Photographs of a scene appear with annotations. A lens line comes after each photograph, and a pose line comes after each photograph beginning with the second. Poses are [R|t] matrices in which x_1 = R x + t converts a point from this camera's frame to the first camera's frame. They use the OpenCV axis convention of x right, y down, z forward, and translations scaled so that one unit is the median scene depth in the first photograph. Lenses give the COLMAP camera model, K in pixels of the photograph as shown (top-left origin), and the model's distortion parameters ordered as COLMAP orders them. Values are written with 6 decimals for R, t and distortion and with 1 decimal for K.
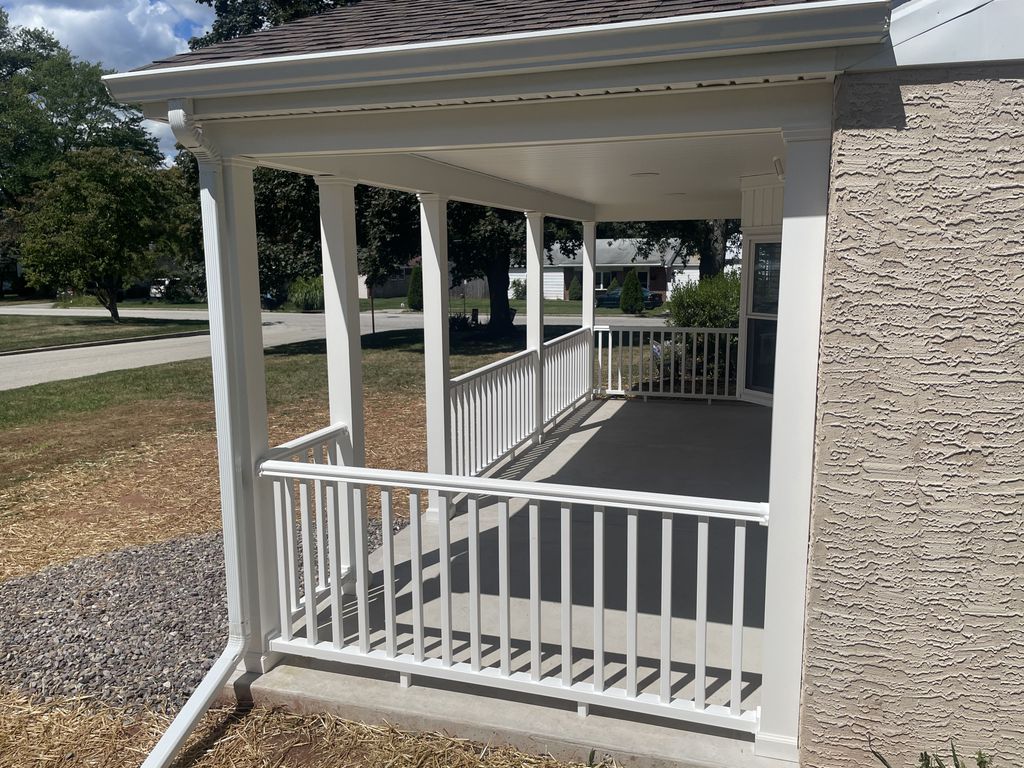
lens RADIAL K [[756.1, 0, 512.0], [0, 756.1, 384.0], [0, 0, 1]] dist [0.001030, -0.005963]
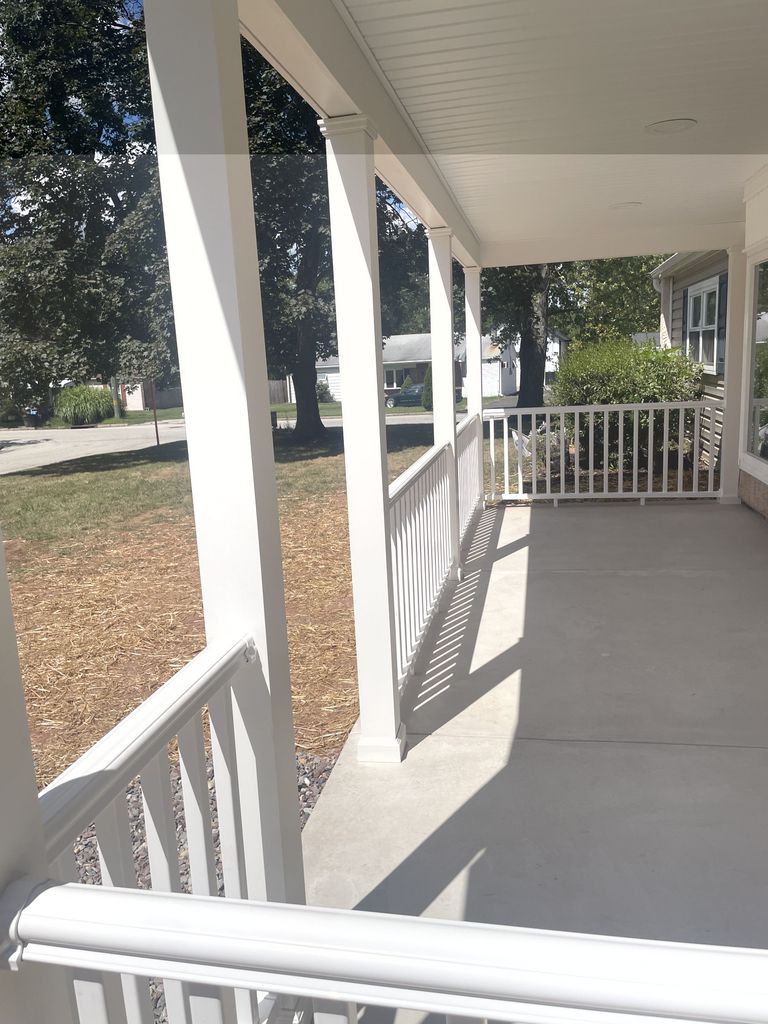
lens RADIAL K [[756.1, 0, 384.0], [0, 756.1, 512.0], [0, 0, 1]] dist [0.001030, -0.005963]
pose [[0.991346, -0.064525, 0.114320, -0.071876], [0.061106, 0.997580, 0.033163, -0.006148], [-0.116183, -0.025890, 0.992890, 0.230627]]
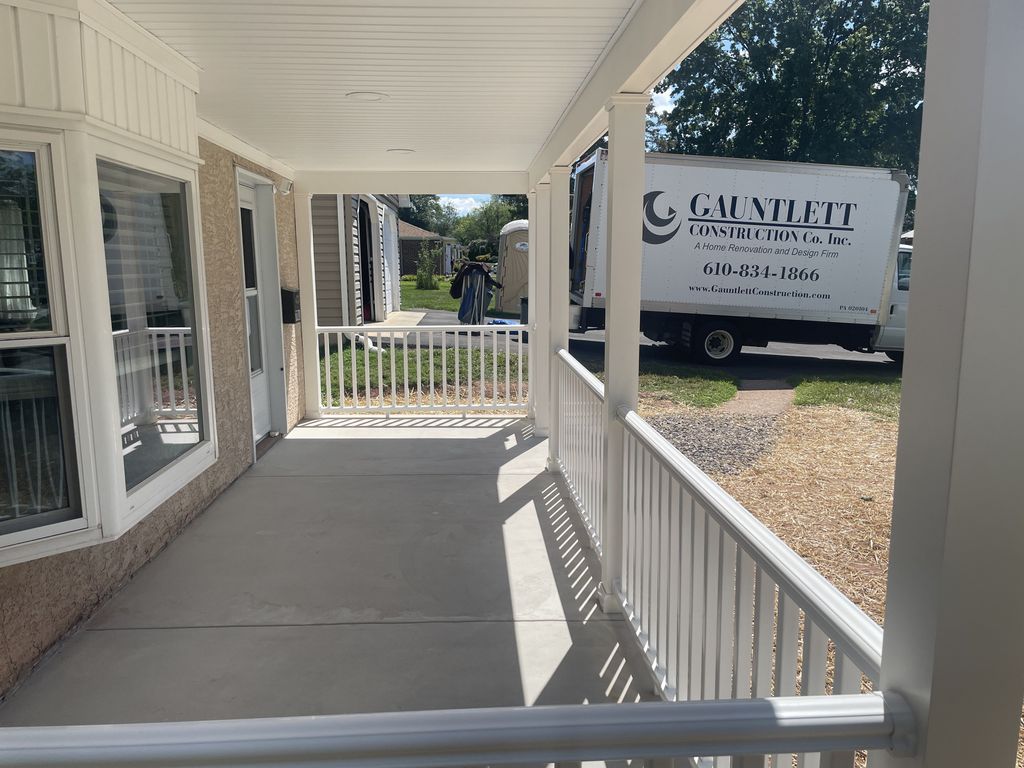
lens RADIAL K [[756.1, 0, 512.0], [0, 756.1, 384.0], [0, 0, 1]] dist [0.001030, -0.005963]
pose [[-0.933130, 0.061249, -0.354284, 0.178157], [-0.045055, 0.957696, 0.284233, -0.132396], [0.356706, 0.281189, -0.890895, 0.956510]]
